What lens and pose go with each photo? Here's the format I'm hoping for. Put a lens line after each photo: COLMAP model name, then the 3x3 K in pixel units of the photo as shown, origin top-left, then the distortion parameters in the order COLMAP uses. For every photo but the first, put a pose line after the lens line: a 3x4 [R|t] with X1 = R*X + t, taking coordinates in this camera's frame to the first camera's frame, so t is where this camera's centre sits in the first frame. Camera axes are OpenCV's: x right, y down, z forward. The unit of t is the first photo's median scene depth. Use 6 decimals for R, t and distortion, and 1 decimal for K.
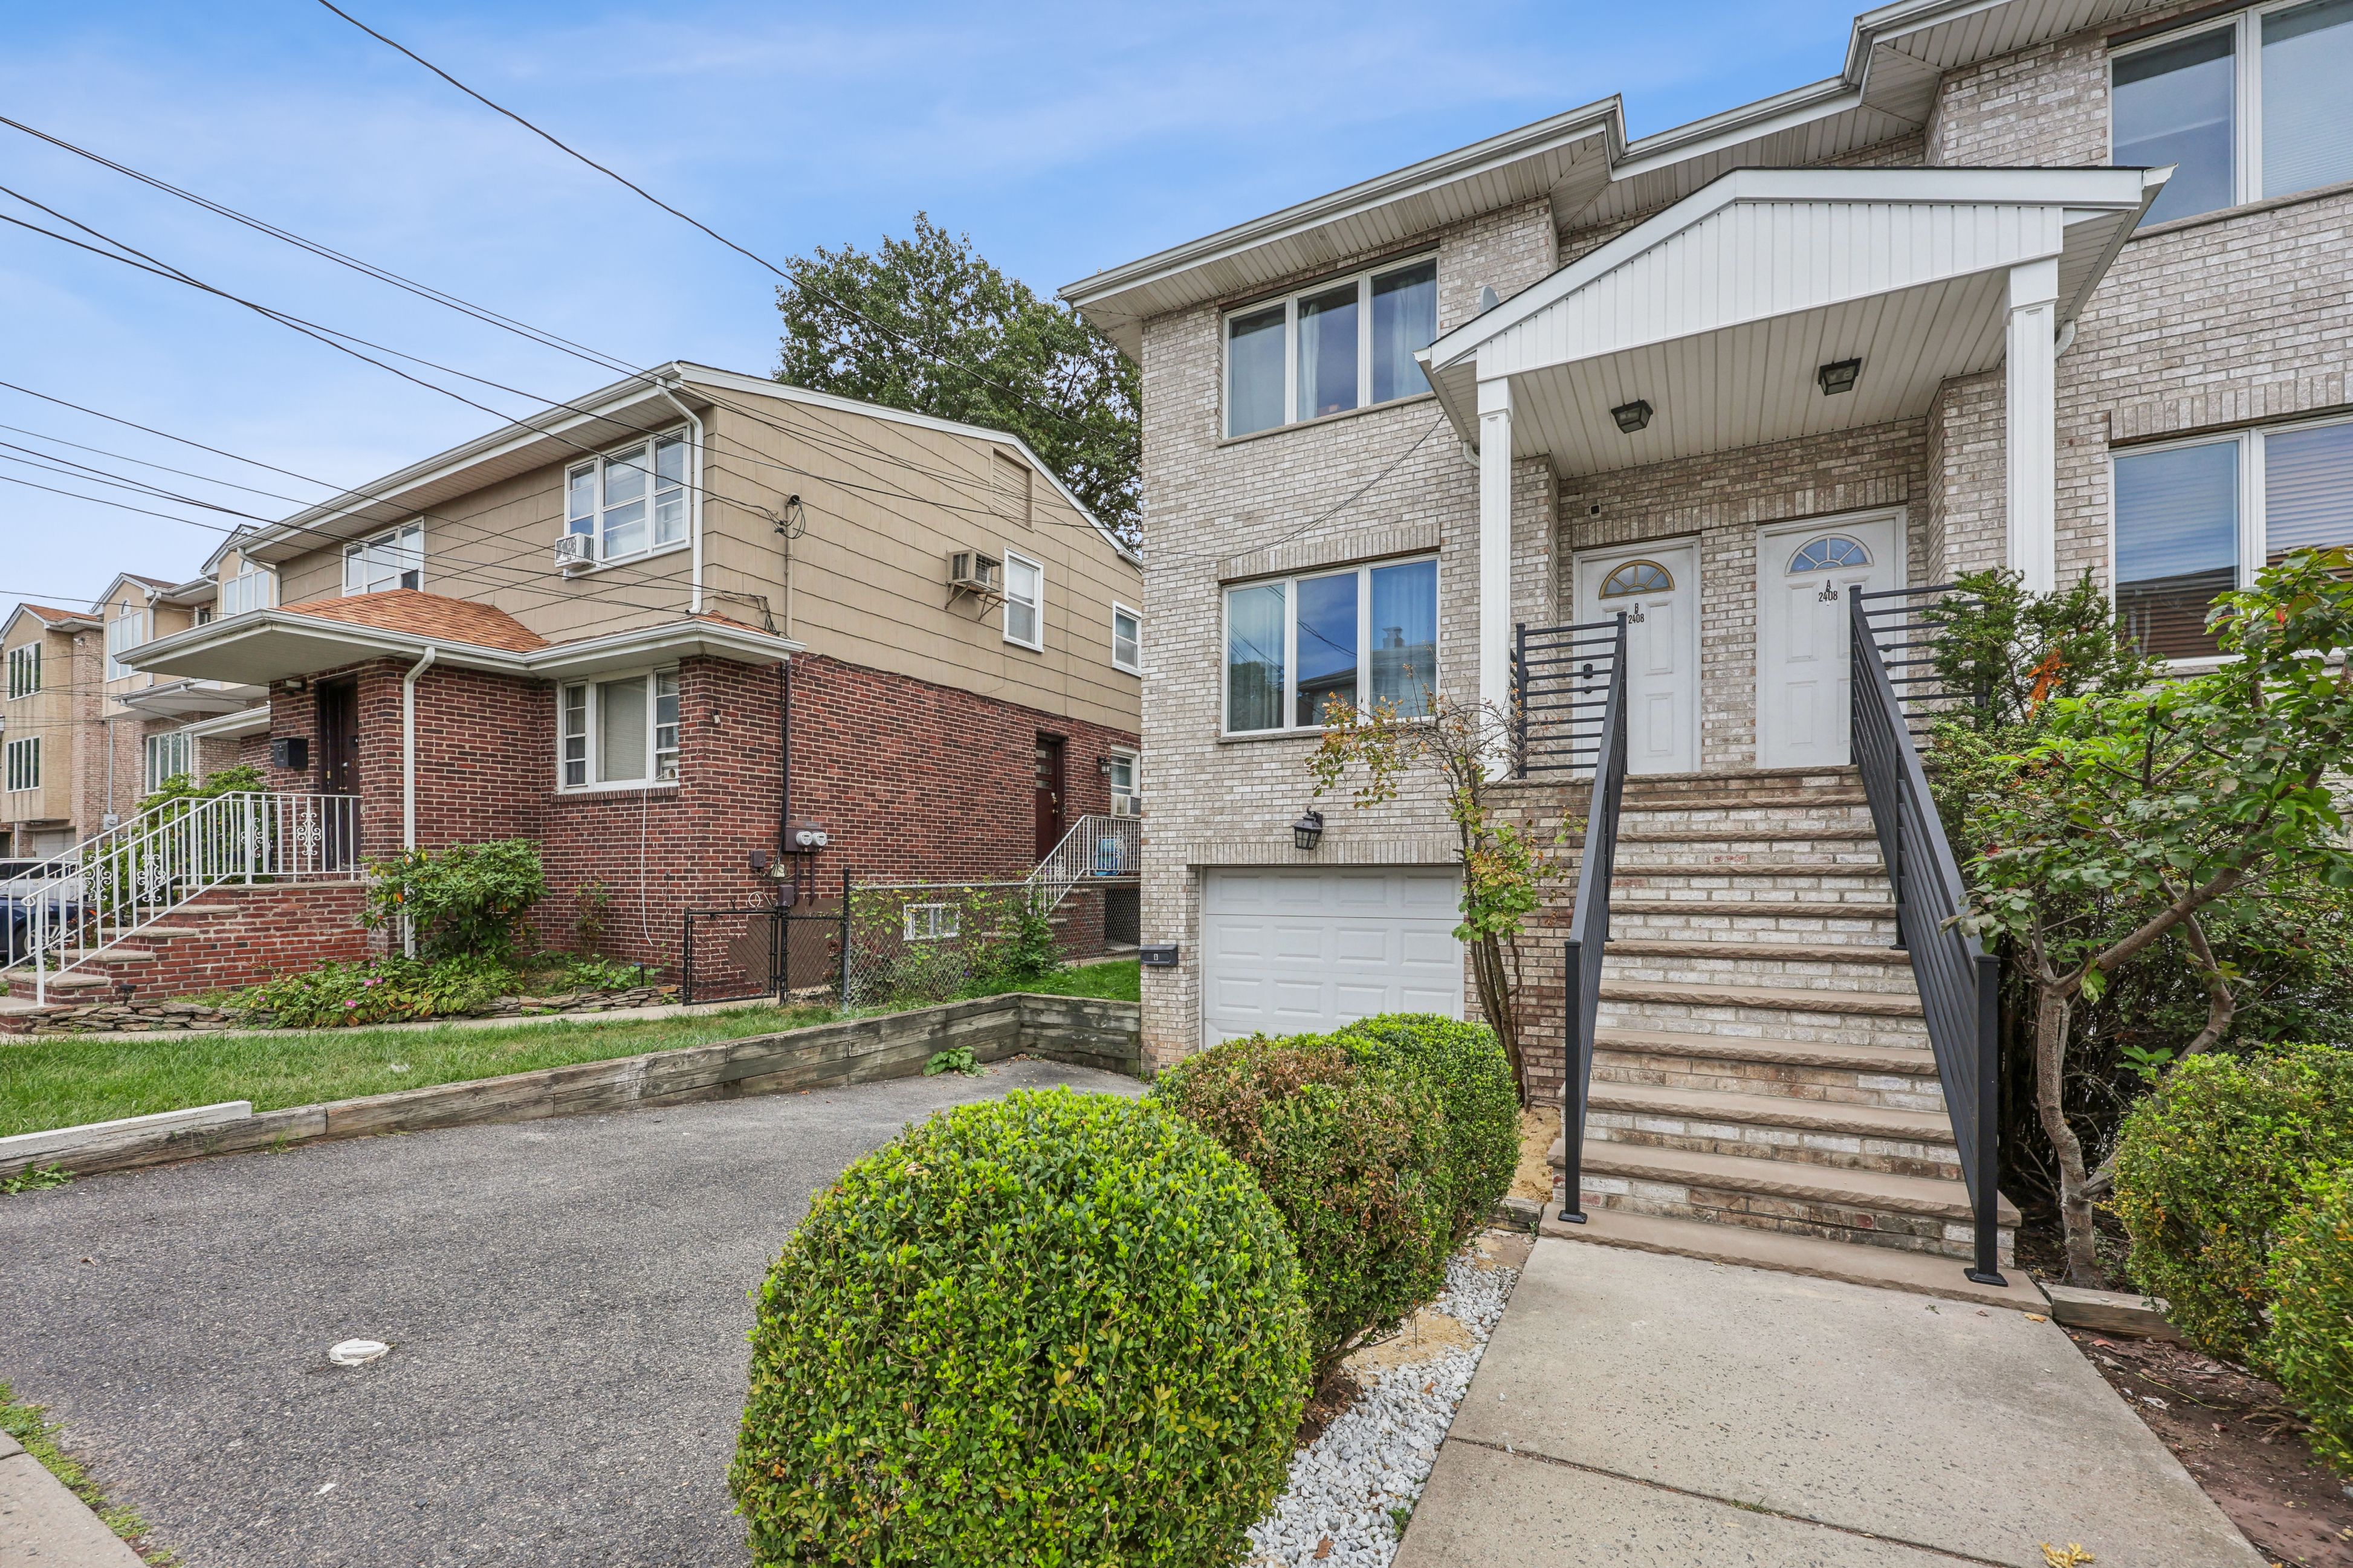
lens RADIAL K [[989.5, 0, 1201.3], [0, 989.5, 885.2], [0, 0, 1]] dist [0.000325, 0.000100]
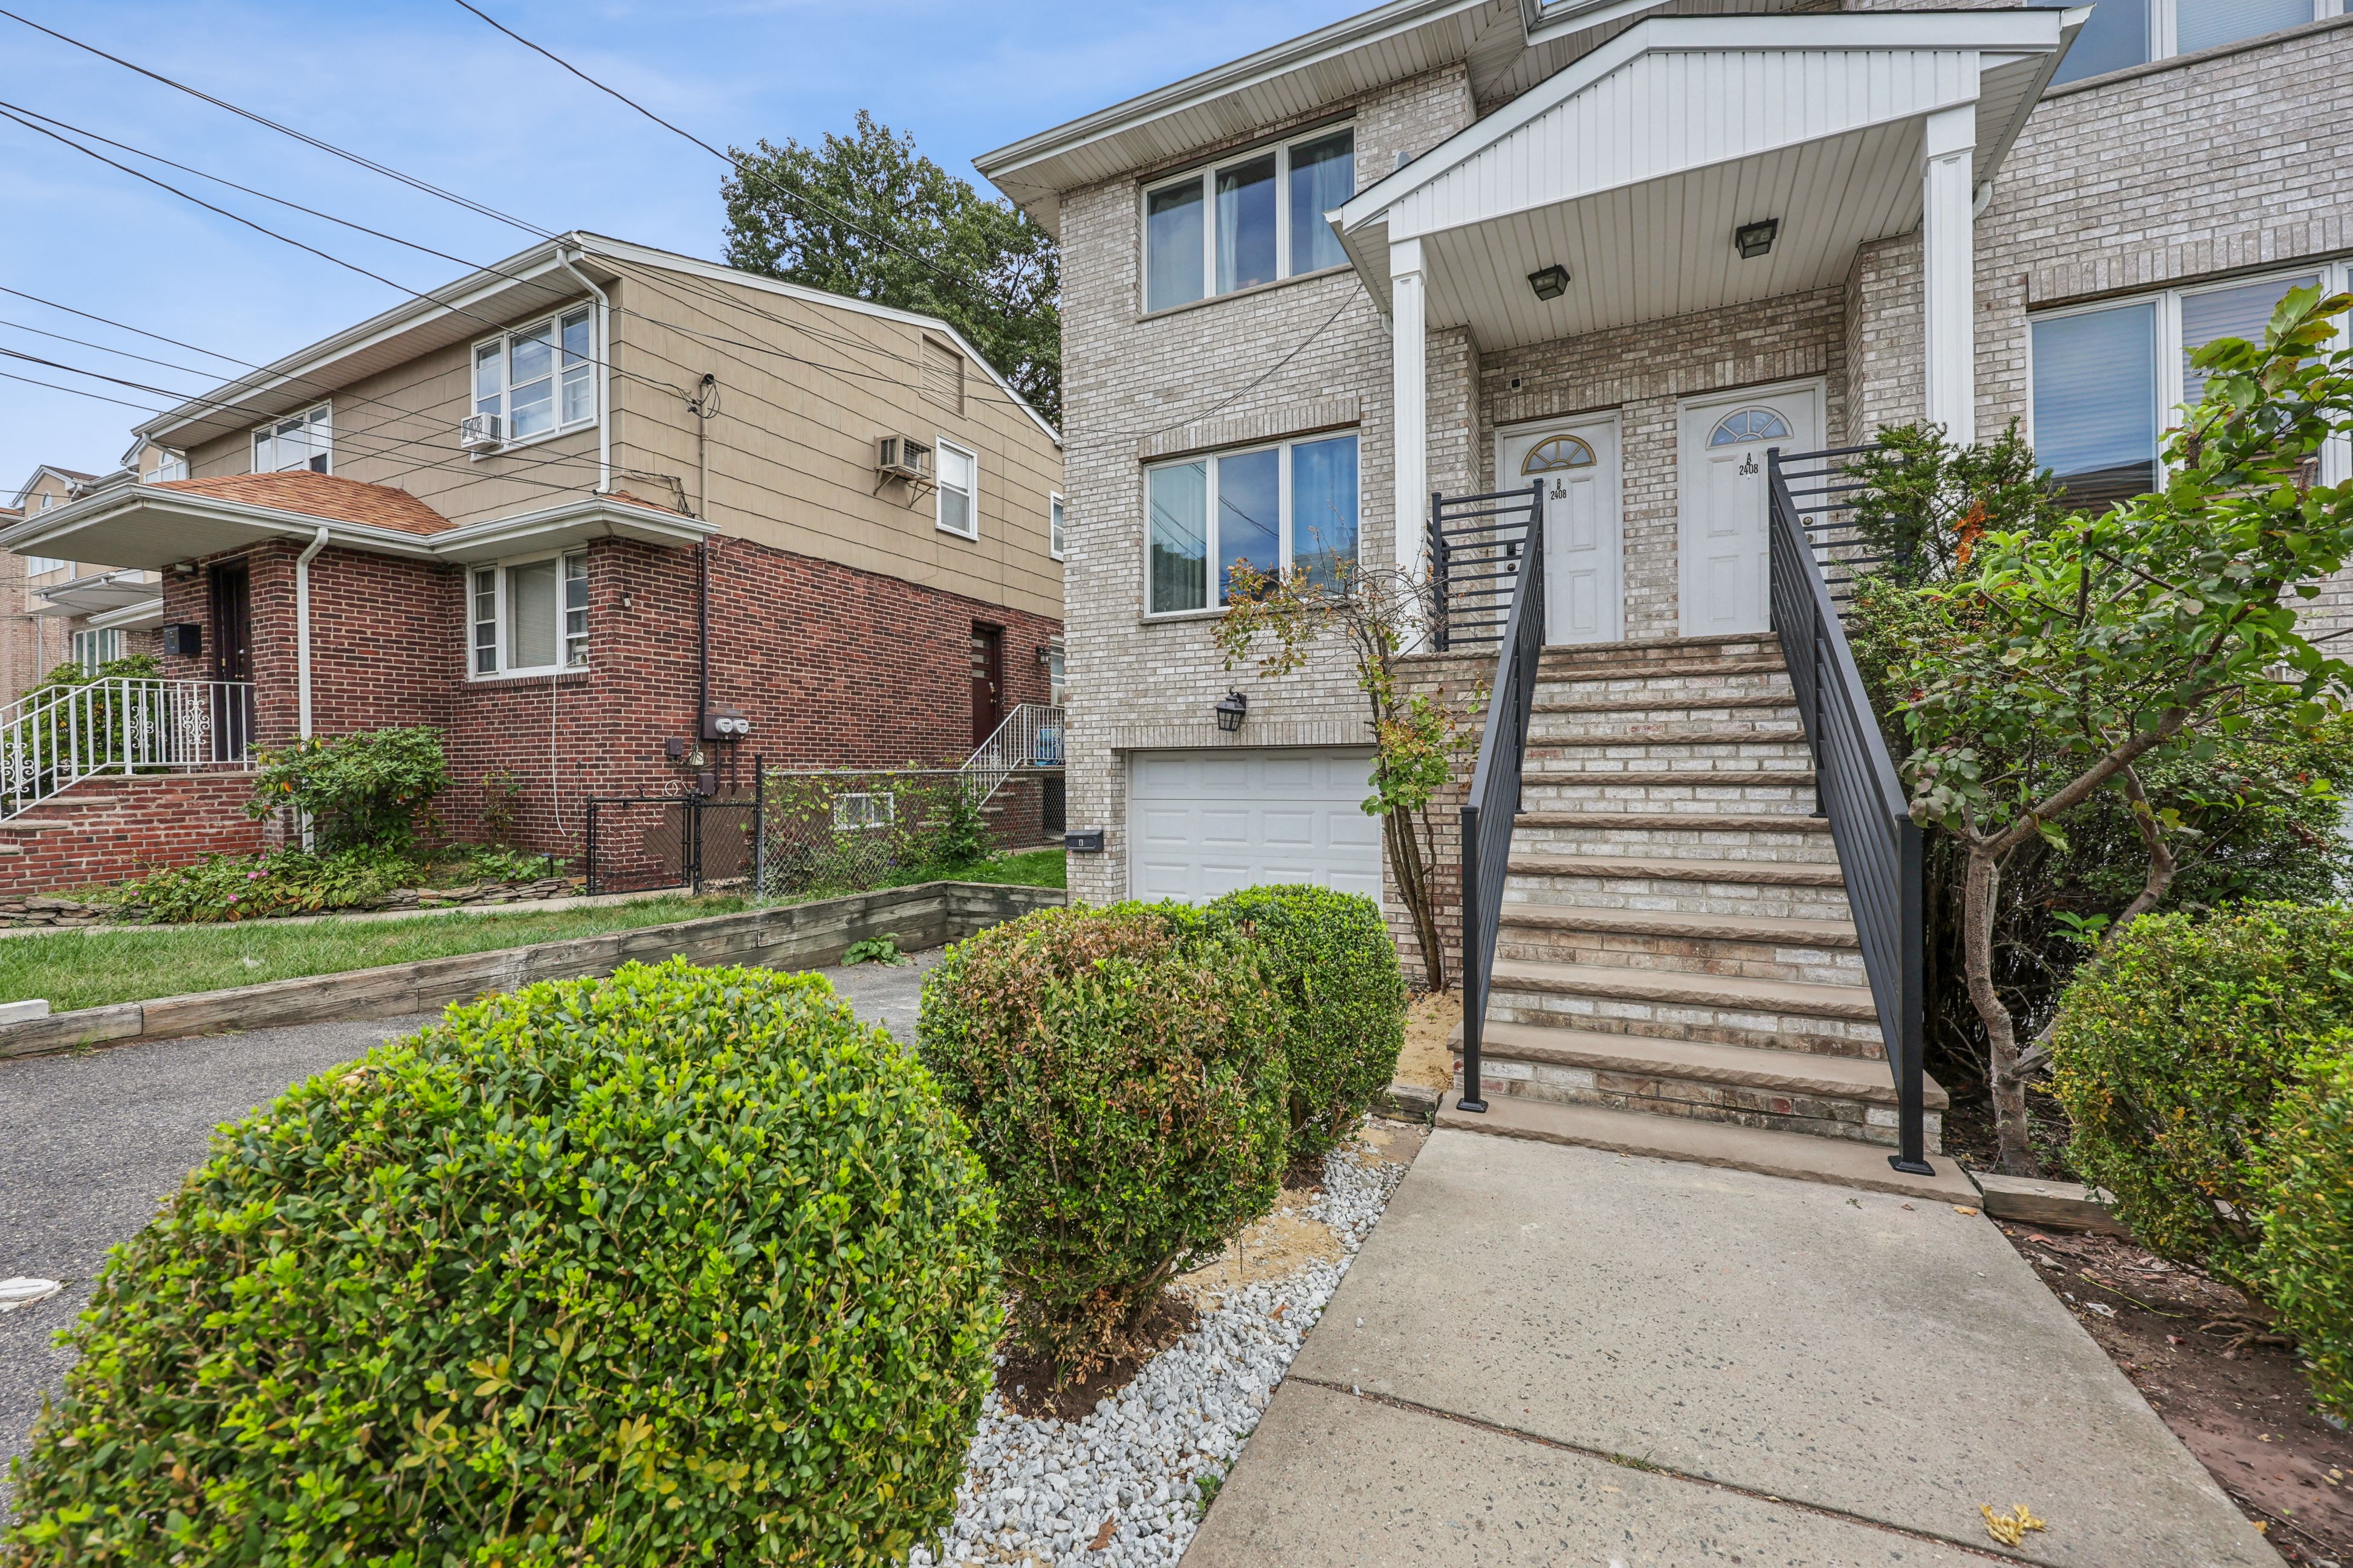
lens RADIAL K [[960.0, 0, 1183.1], [0, 960.0, 779.6], [0, 0, 1]] dist [-0.000199, -0.000116]
pose [[0.999687, -0.007741, 0.023791, 0.046681], [0.007760, 0.999970, -0.000698, 0.015968], [-0.023785, 0.000882, 0.999717, 0.059392]]
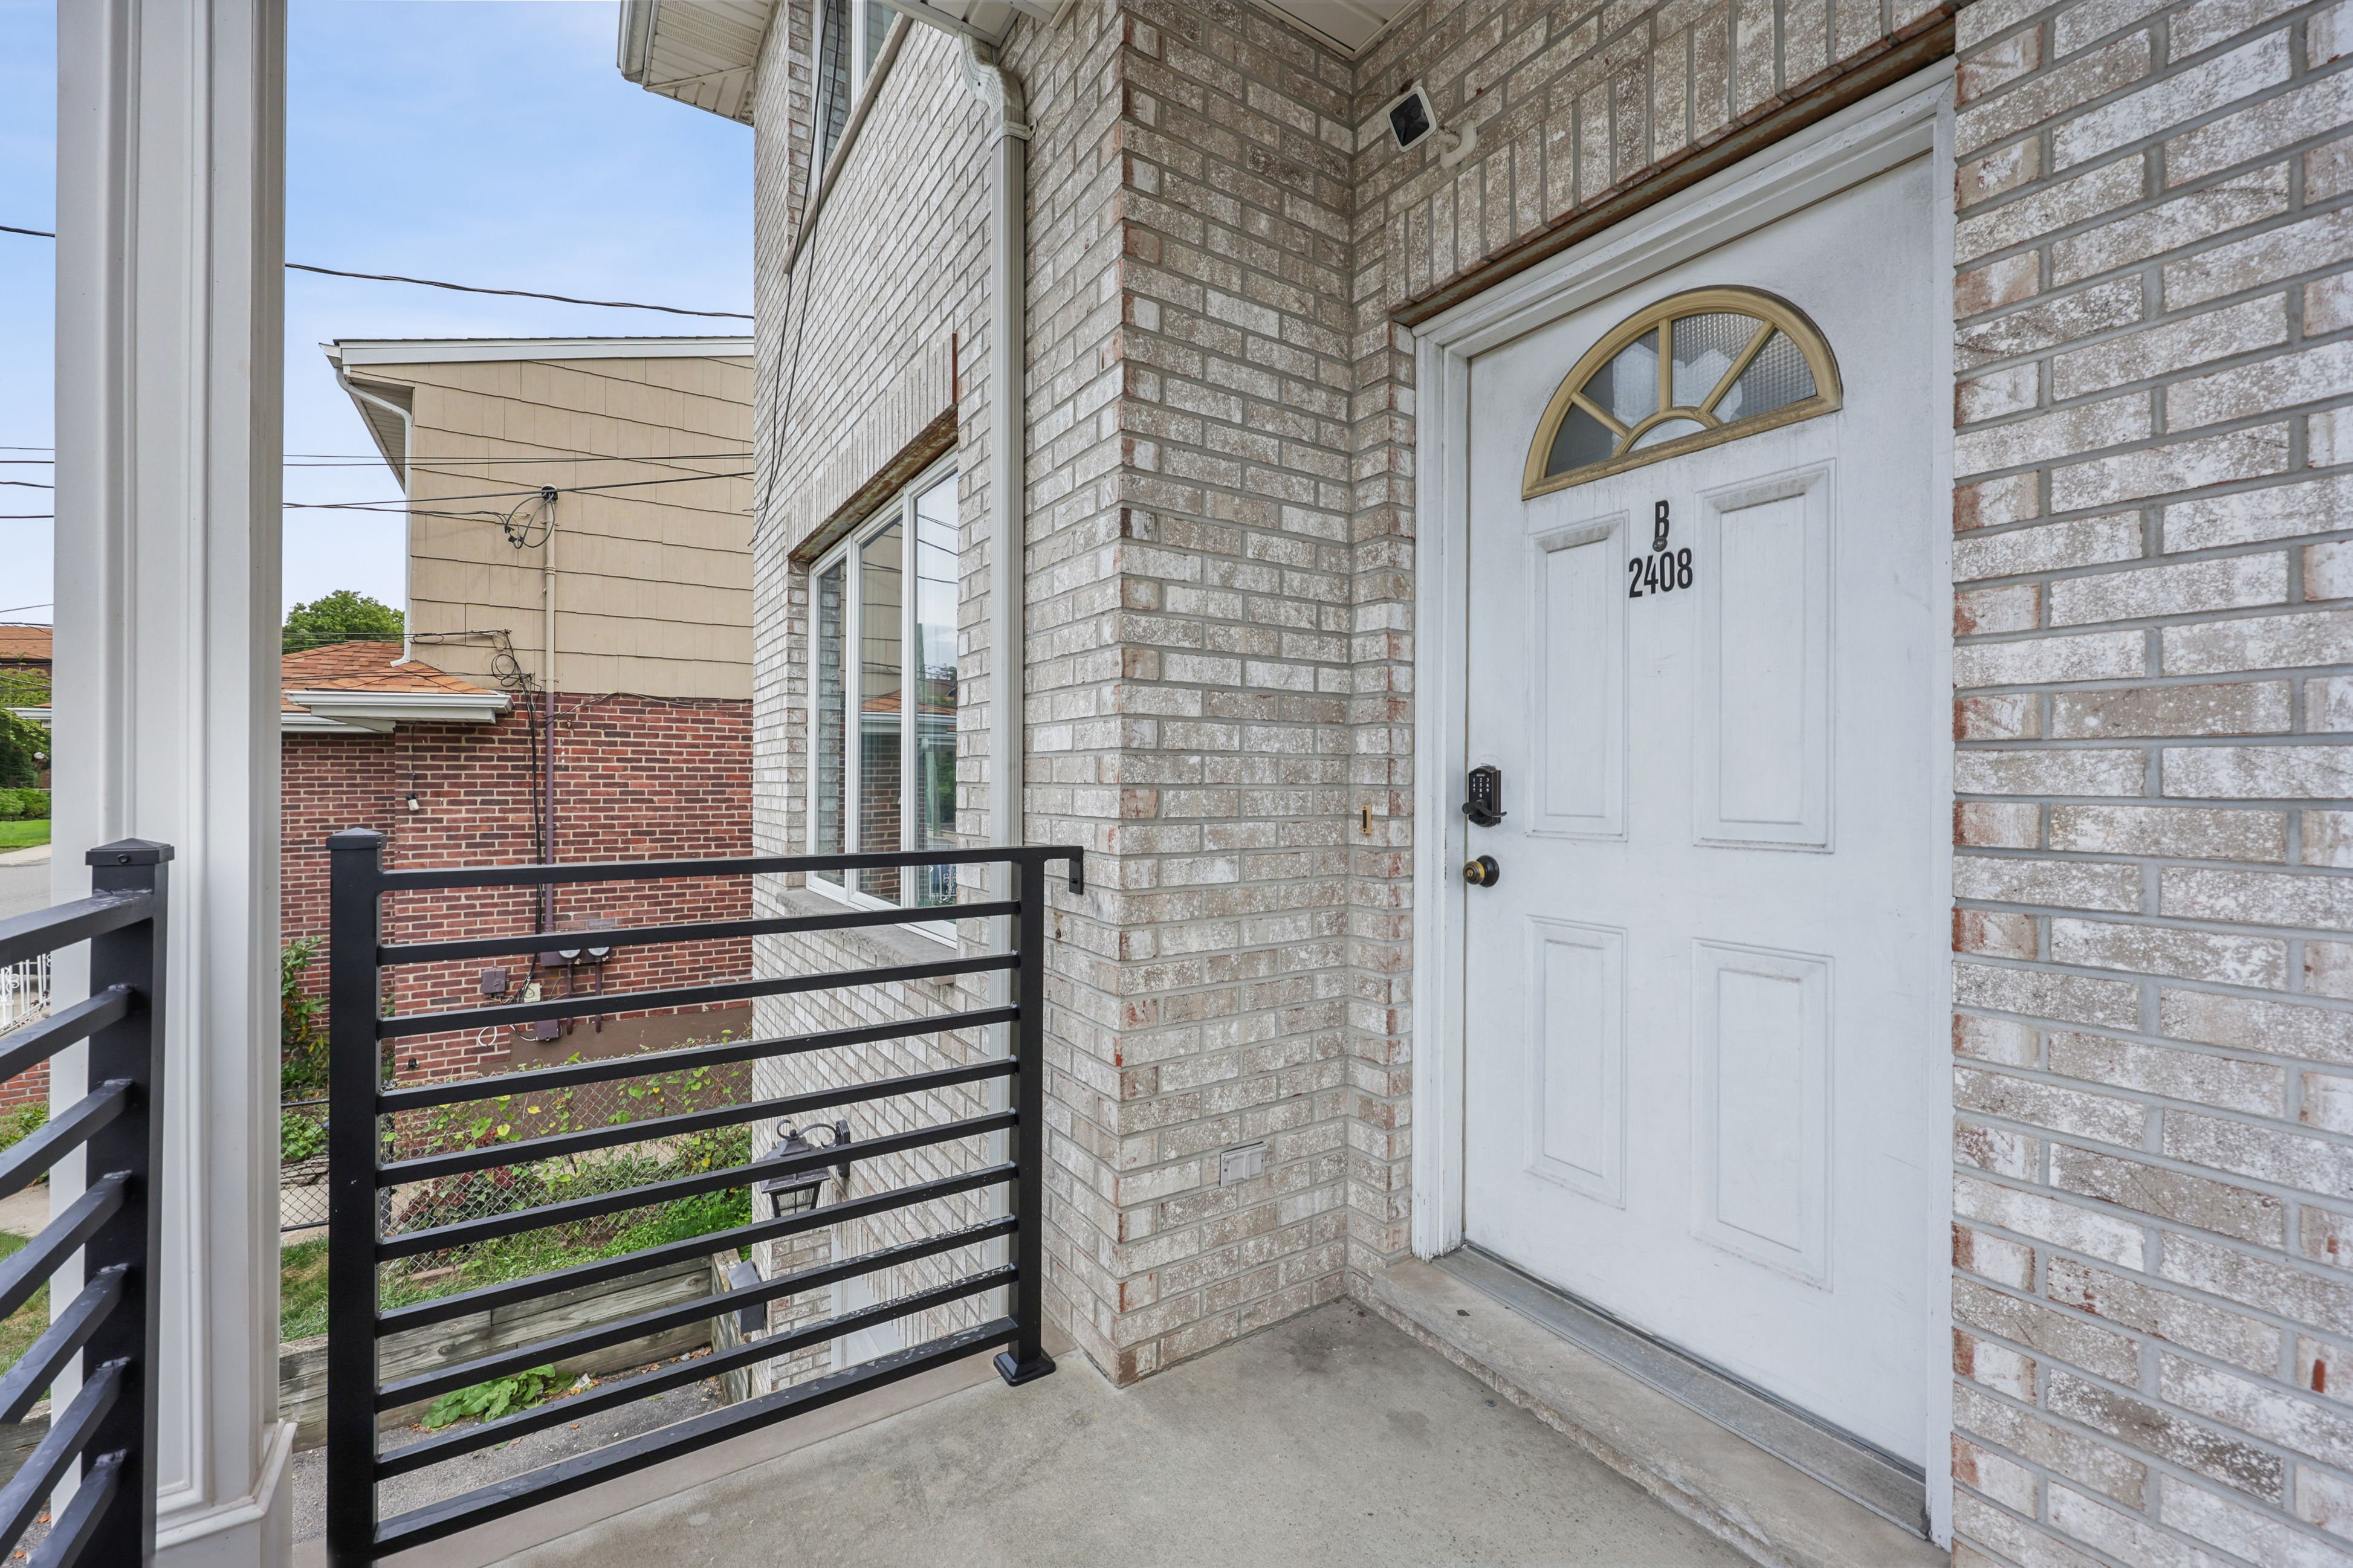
lens RADIAL K [[960.0, 0, 1183.1], [0, 960.0, 779.6], [0, 0, 1]] dist [-0.000199, -0.000116]
pose [[0.872743, 0.003378, -0.488168, 0.534406], [-0.005285, 0.999983, -0.002528, -0.264867], [0.488151, 0.004786, 0.872746, 0.910483]]
